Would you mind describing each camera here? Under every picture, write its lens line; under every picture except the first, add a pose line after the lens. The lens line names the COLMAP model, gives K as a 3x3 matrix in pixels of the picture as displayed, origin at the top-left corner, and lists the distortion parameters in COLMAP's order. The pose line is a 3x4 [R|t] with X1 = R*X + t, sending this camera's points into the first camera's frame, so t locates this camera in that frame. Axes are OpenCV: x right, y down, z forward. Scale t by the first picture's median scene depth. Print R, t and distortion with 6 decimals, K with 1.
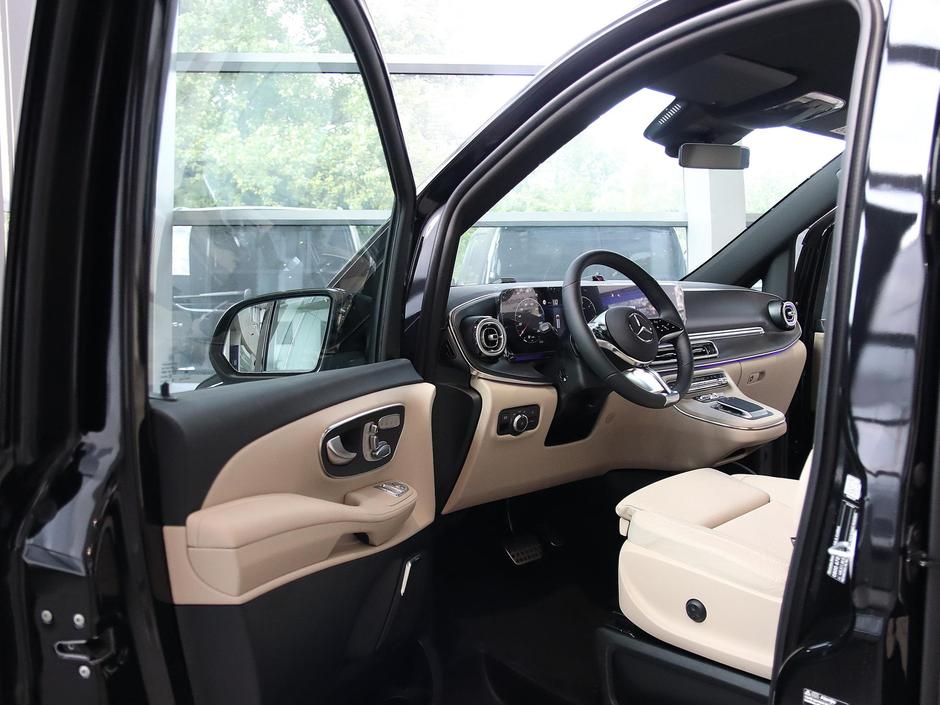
lens RADIAL K [[862.1, 0, 470.4], [0, 862.1, 353.1], [0, 0, 1]] dist [-0.063766, 0.000000]
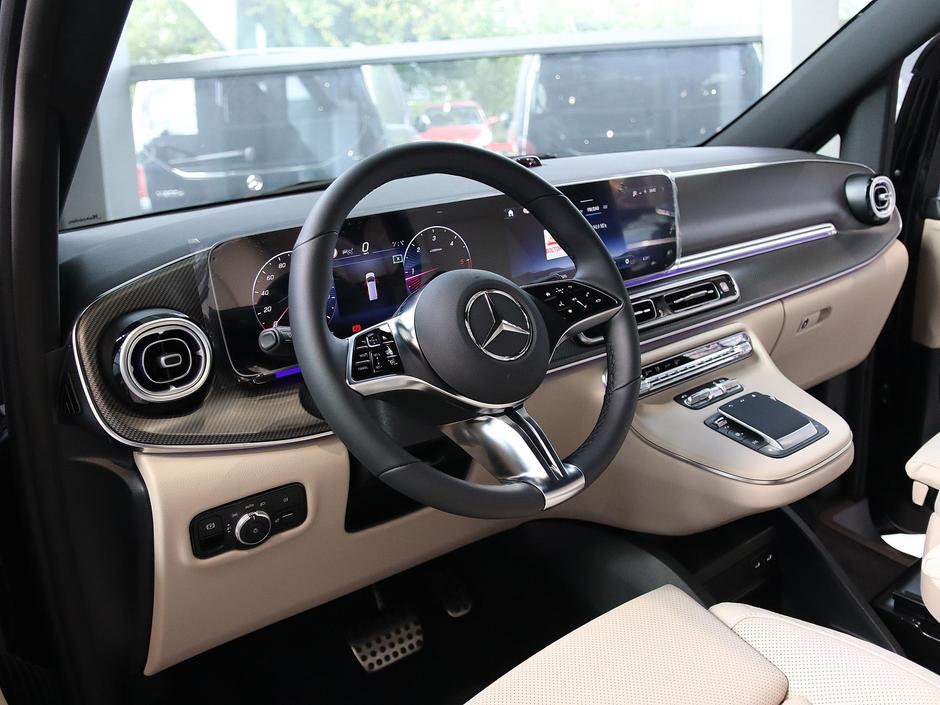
lens RADIAL K [[816.1, 0, 466.6], [0, 816.1, 355.7], [0, 0, 1]] dist [-0.100832, 0.055906]
pose [[0.990219, -0.017384, -0.138434, 0.161792], [0.046807, 0.976097, 0.212235, -0.069589], [0.131436, -0.216639, 0.967364, 0.402187]]
